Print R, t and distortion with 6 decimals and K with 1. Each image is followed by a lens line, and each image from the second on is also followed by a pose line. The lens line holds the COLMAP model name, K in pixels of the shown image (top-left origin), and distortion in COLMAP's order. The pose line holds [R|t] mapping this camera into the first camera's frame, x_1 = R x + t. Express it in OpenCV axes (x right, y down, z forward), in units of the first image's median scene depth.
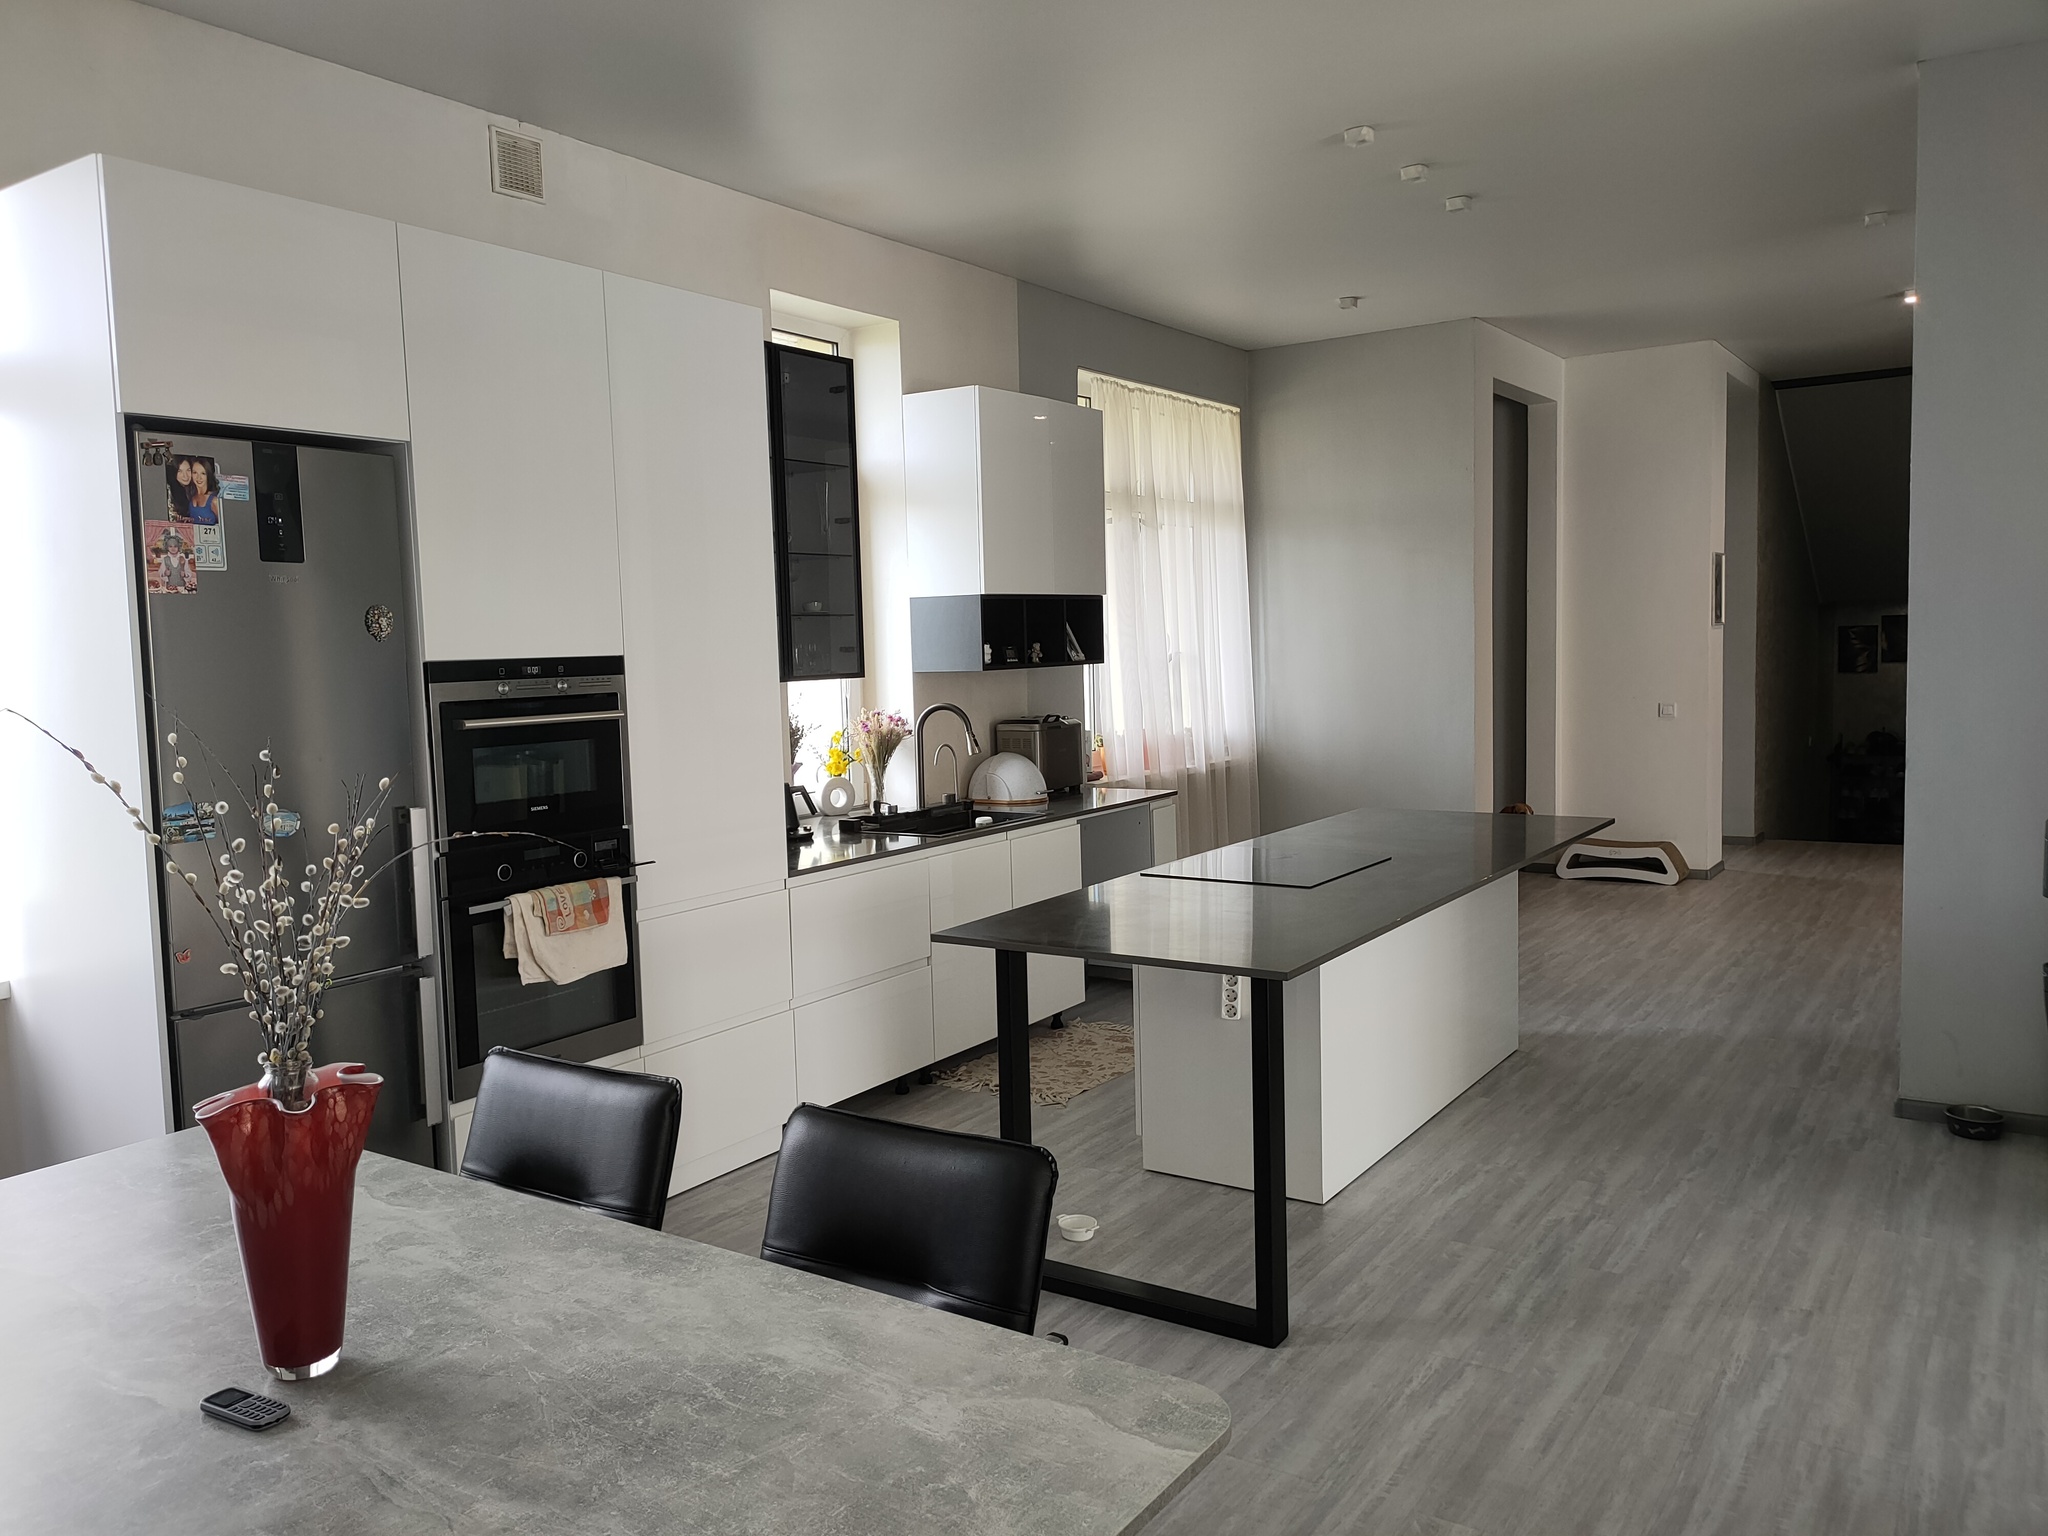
lens RADIAL K [[1560.5, 0, 999.9], [0, 1560.5, 752.2], [0, 0, 1]] dist [0.055414, -0.075445]
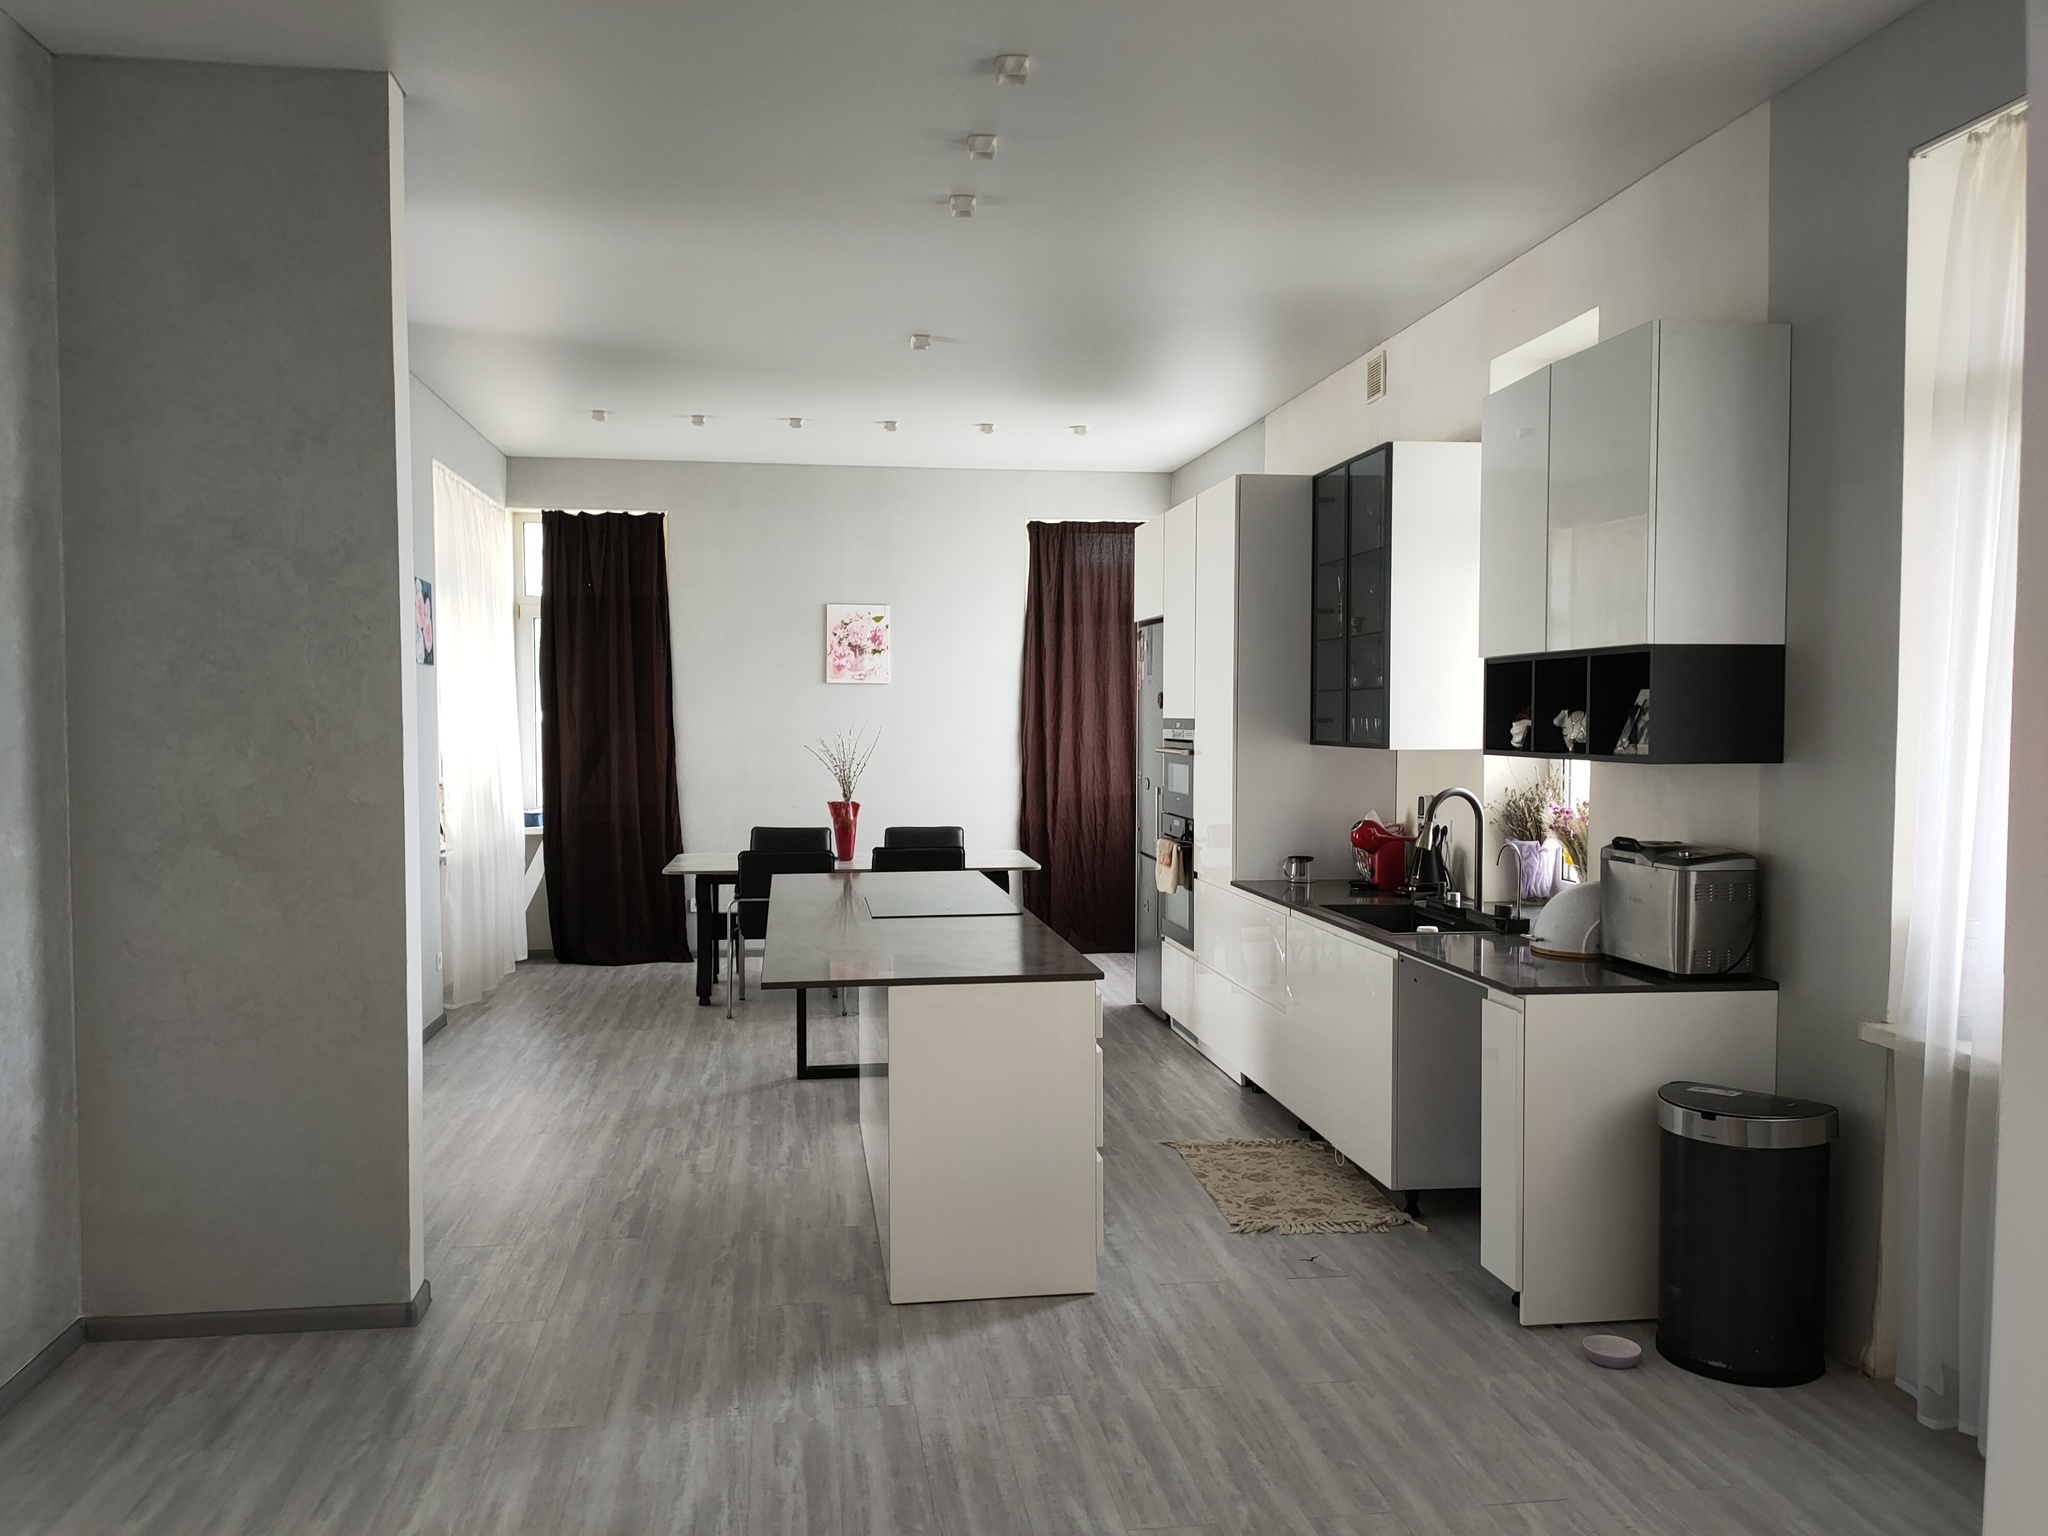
lens RADIAL K [[1560.5, 0, 1024.2], [0, 1560.5, 779.5], [0, 0, 1]] dist [0.055414, -0.075445]
pose [[-0.737031, 0.055769, -0.673555, 1.000541], [-0.028798, 0.993093, 0.113739, -0.178717], [0.675246, 0.103226, -0.730334, 2.038580]]
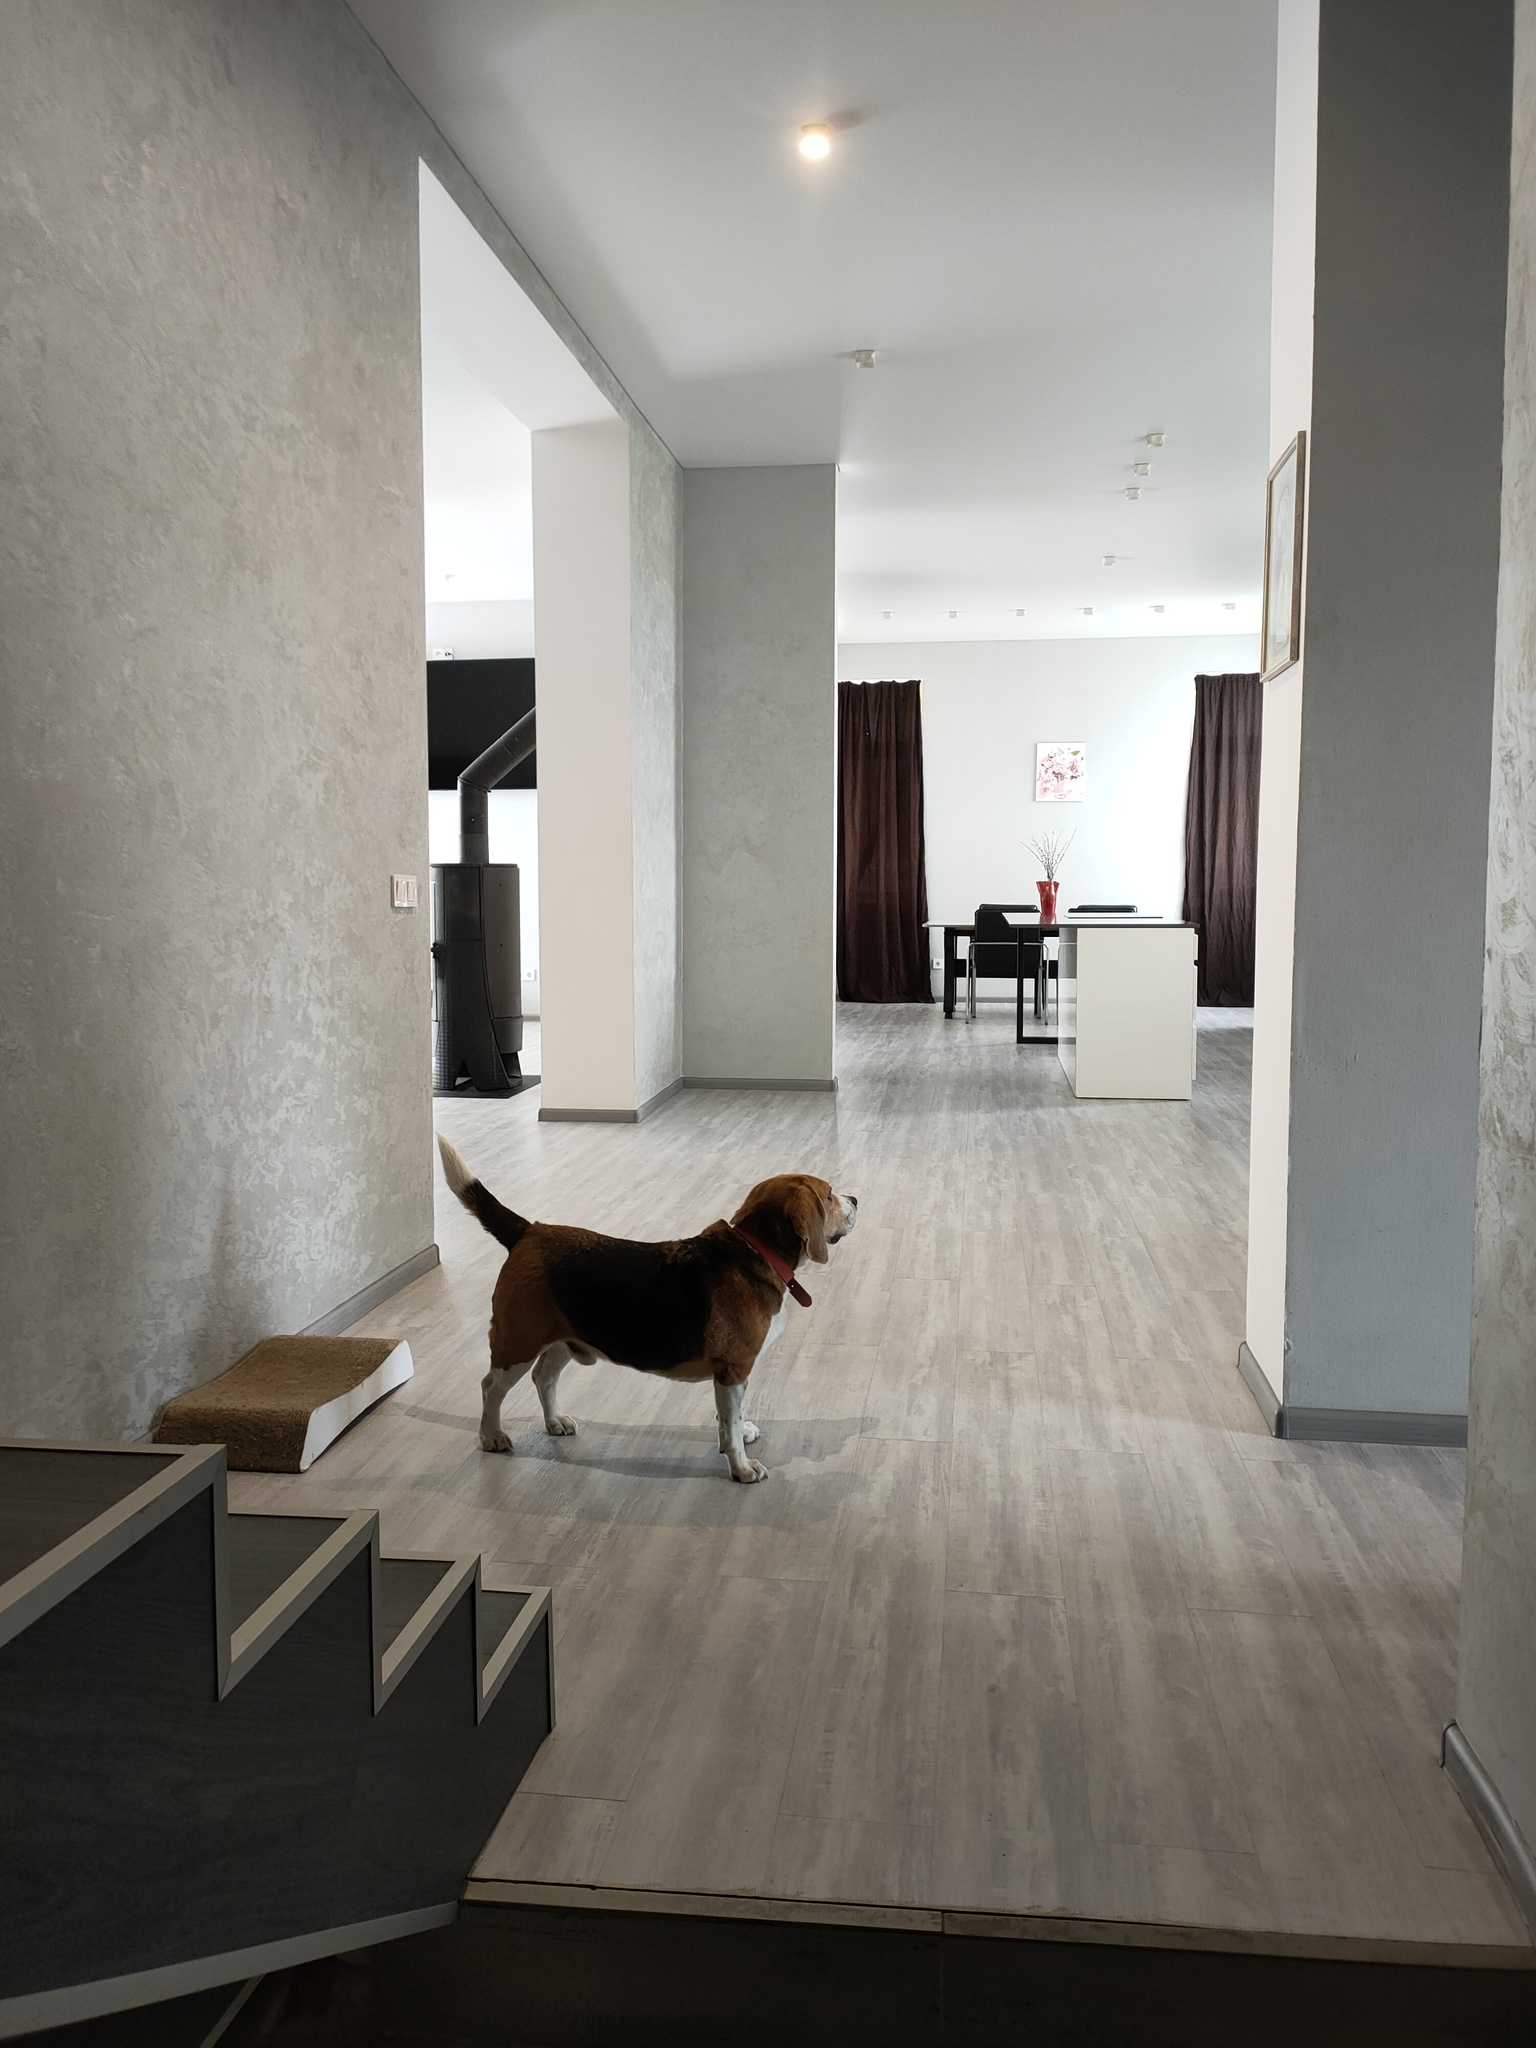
lens RADIAL K [[1560.5, 0, 743.9], [0, 1560.5, 989.5], [0, 0, 1]] dist [0.055414, -0.075445]
pose [[-0.903328, 0.056561, -0.425204, 1.540623], [-0.007534, 0.989023, 0.147566, -0.134535], [0.428883, 0.136505, -0.892987, 2.747560]]
